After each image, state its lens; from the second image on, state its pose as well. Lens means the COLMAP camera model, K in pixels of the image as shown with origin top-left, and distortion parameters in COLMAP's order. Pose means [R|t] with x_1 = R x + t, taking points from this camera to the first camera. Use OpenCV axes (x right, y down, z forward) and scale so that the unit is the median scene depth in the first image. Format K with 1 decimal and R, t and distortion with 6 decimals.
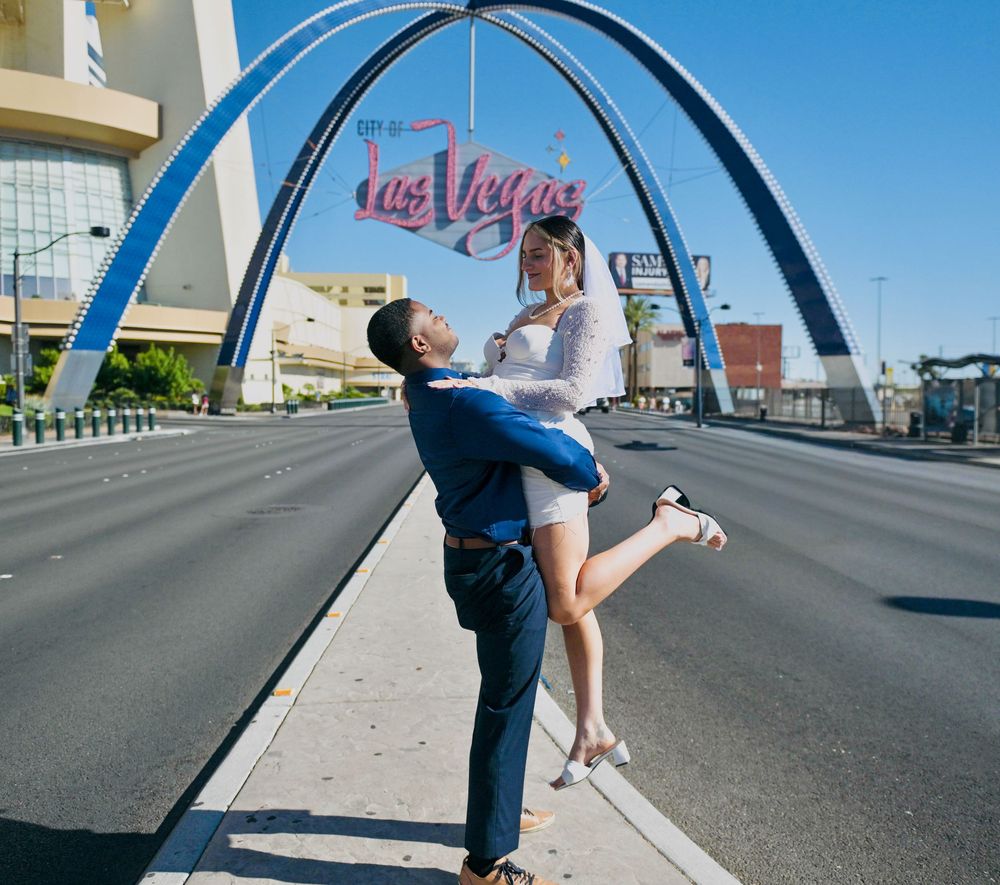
lens RADIAL K [[944.2, 0, 522.2], [0, 944.2, 446.2], [0, 0, 1]] dist [-0.003140, 0.000000]
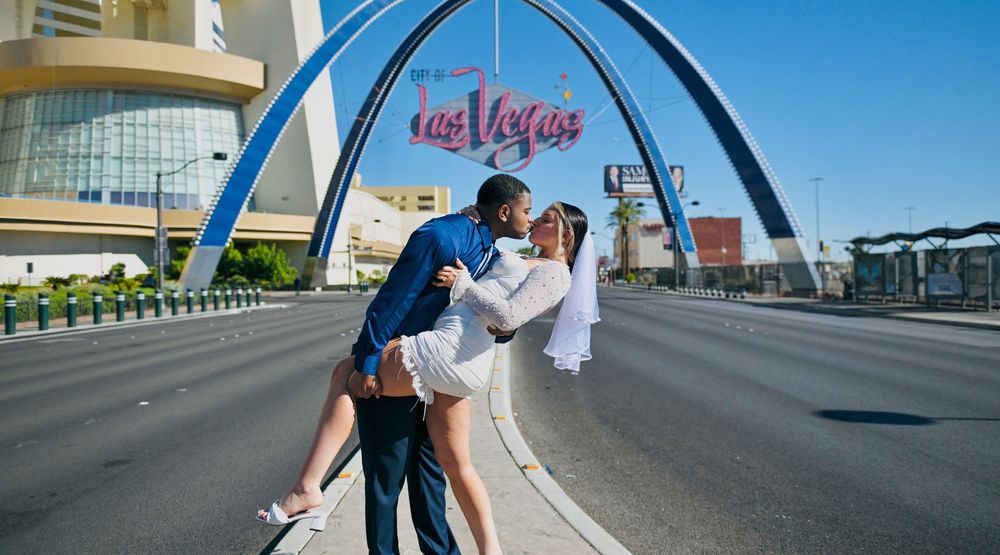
lens RADIAL K [[728.1, 0, 505.3], [0, 728.1, 279.9], [0, 0, 1]] dist [-0.005113, -0.001816]
pose [[0.998664, -0.018962, -0.048072, 0.001669], [0.016504, 0.998561, -0.051030, 0.004018], [0.048970, 0.050168, 0.997540, -0.000081]]
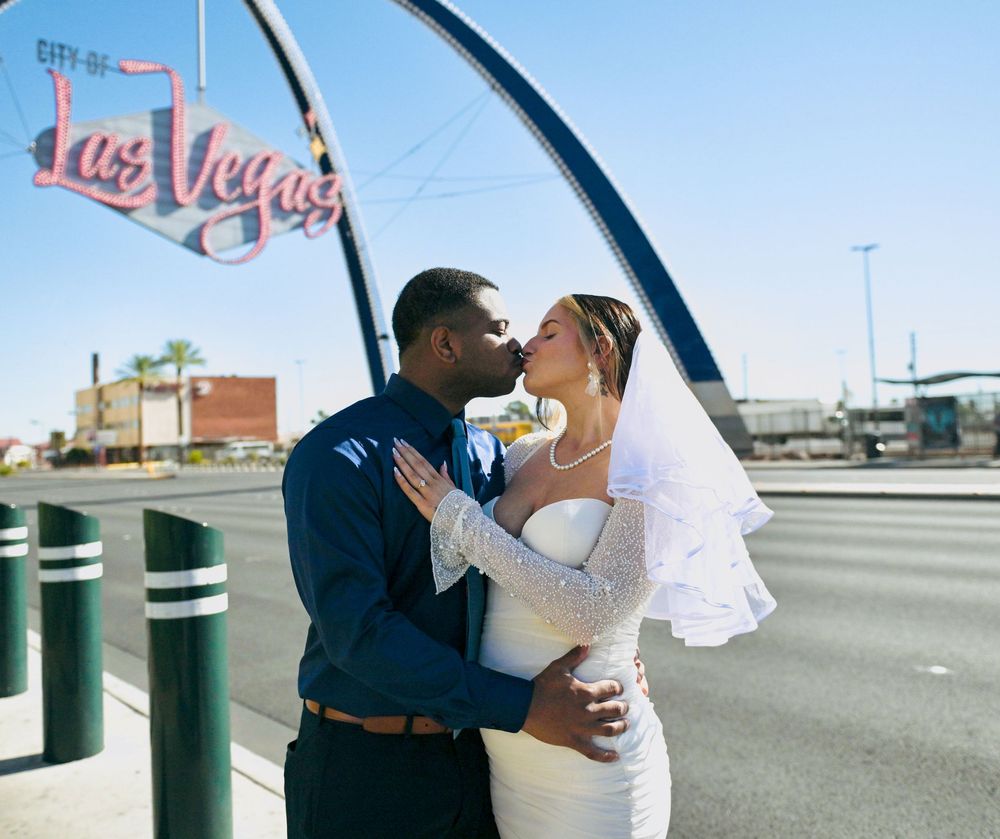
lens RADIAL K [[896.0, 0, 495.0], [0, 896.0, 401.1], [0, 0, 1]] dist [-0.006807, -0.007015]
pose [[0.787876, -0.011140, 0.615733, -0.307628], [0.080868, 0.993050, -0.085510, -0.013907], [-0.610501, 0.117164, 0.783302, 0.342102]]
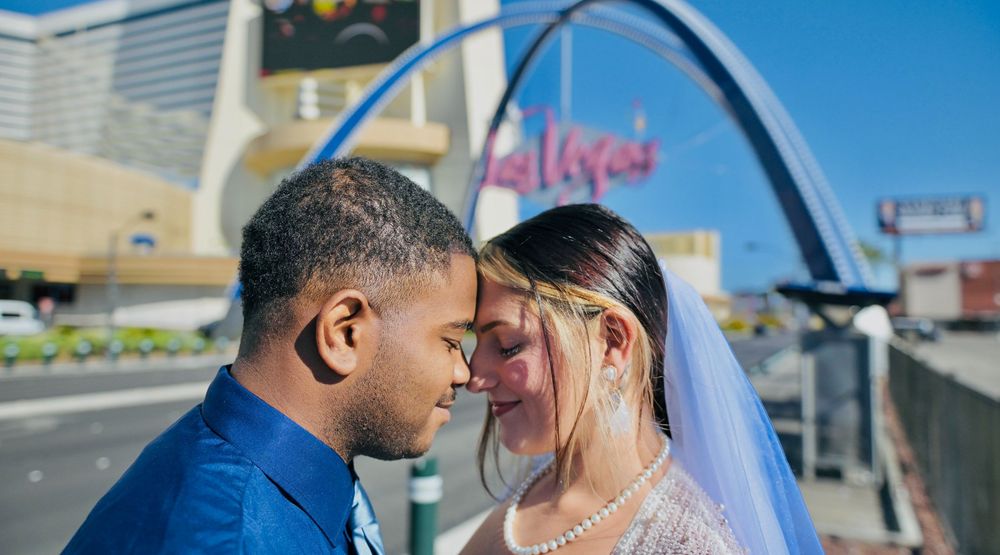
lens RADIAL K [[670.2, 0, 513.2], [0, 670.2, 280.0], [0, 0, 1]] dist [-0.001311, -0.005890]
pose [[0.854163, -0.023634, -0.519468, 0.325545], [-0.036736, 0.993728, -0.105616, -0.029690], [0.518707, 0.109296, 0.847937, 0.271797]]
